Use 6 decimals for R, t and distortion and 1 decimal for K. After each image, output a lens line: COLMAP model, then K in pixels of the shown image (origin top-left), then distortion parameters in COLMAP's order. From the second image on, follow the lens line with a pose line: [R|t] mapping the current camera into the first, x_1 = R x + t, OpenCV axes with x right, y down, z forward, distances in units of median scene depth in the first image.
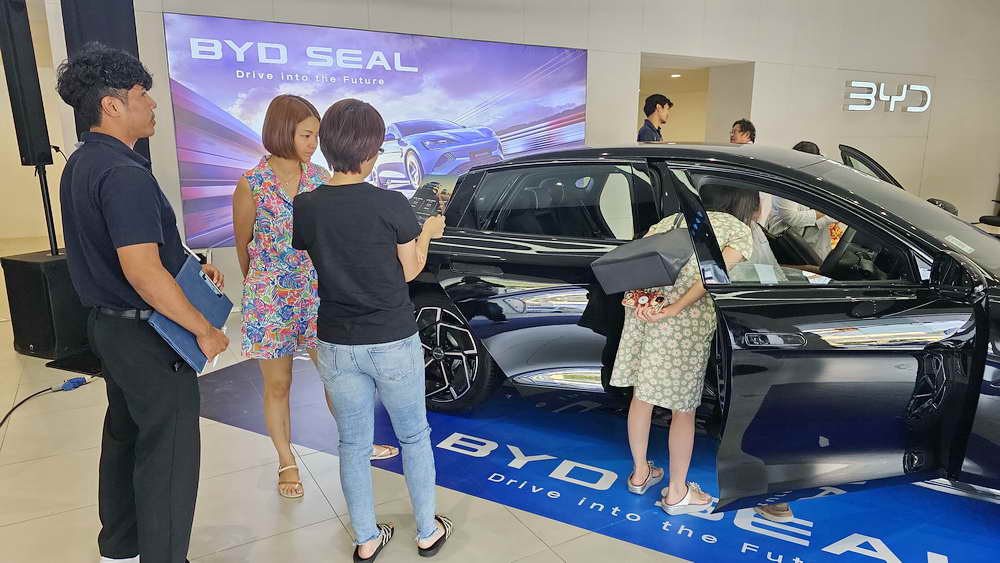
lens RADIAL K [[666.7, 0, 500.0], [0, 666.7, 281.5], [0, 0, 1]] dist [0.058998, -0.054341]
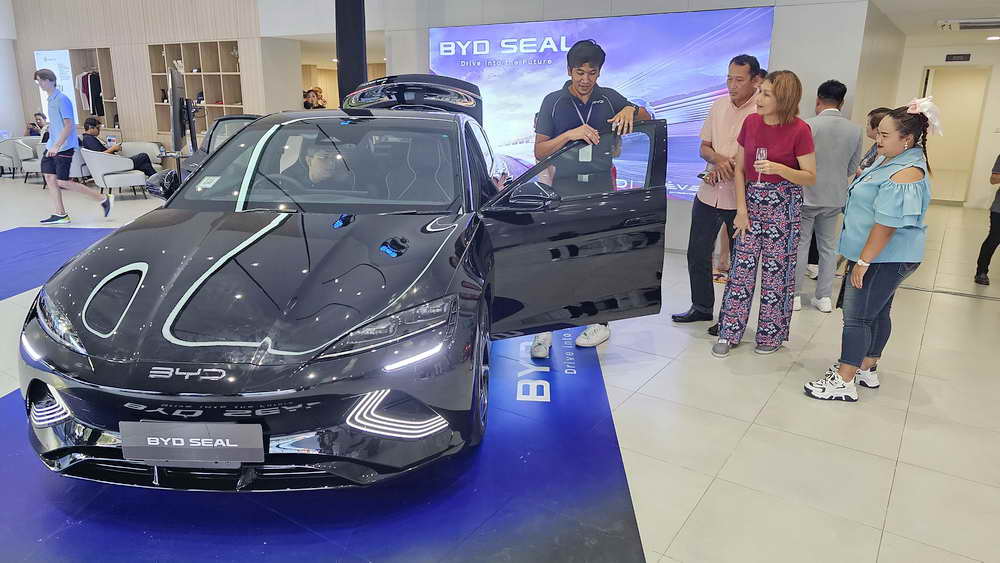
lens RADIAL K [[670.5, 0, 500.7], [0, 670.5, 276.7], [0, 0, 1]] dist [0.066294, -0.070110]
pose [[0.438292, 0.228292, -0.869358, 0.938236], [-0.201001, 0.967608, 0.152756, -0.084737], [0.876070, 0.107790, 0.469981, 0.372992]]
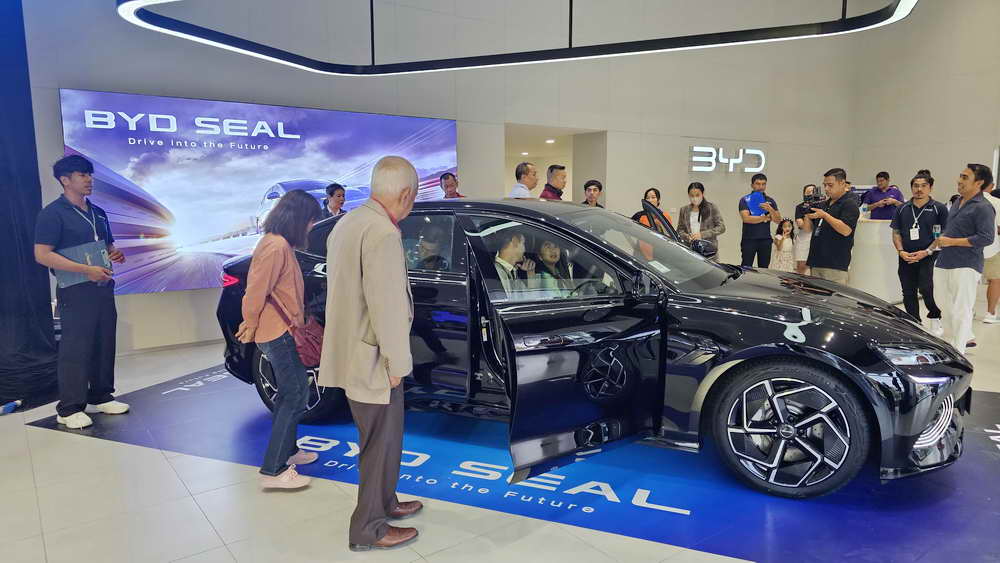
lens RADIAL K [[666.7, 0, 500.0], [0, 666.7, 281.5], [0, 0, 1]] dist [0.058998, -0.054341]
pose [[0.993900, -0.022081, 0.108048, 0.086586], [0.031184, 0.996036, -0.083301, 0.034083], [-0.105781, 0.086162, 0.990650, -0.142937]]
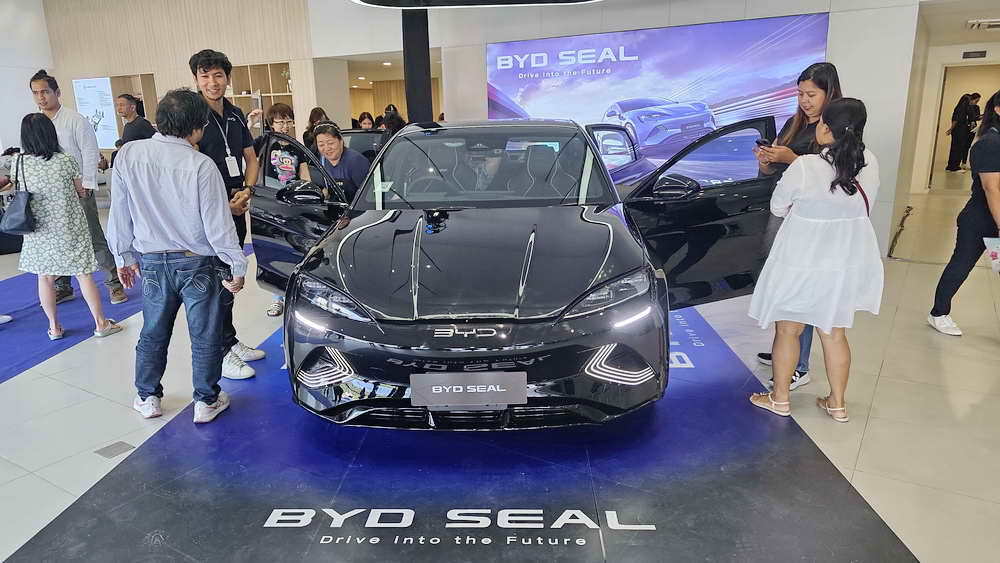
lens RADIAL K [[673.6, 0, 496.4], [0, 673.6, 293.4], [0, 0, 1]] dist [0.054456, -0.054358]
pose [[0.453656, 0.214520, -0.864972, 0.948088], [-0.166055, 0.973945, 0.154455, -0.041567], [0.875570, 0.073563, 0.477458, 0.203221]]
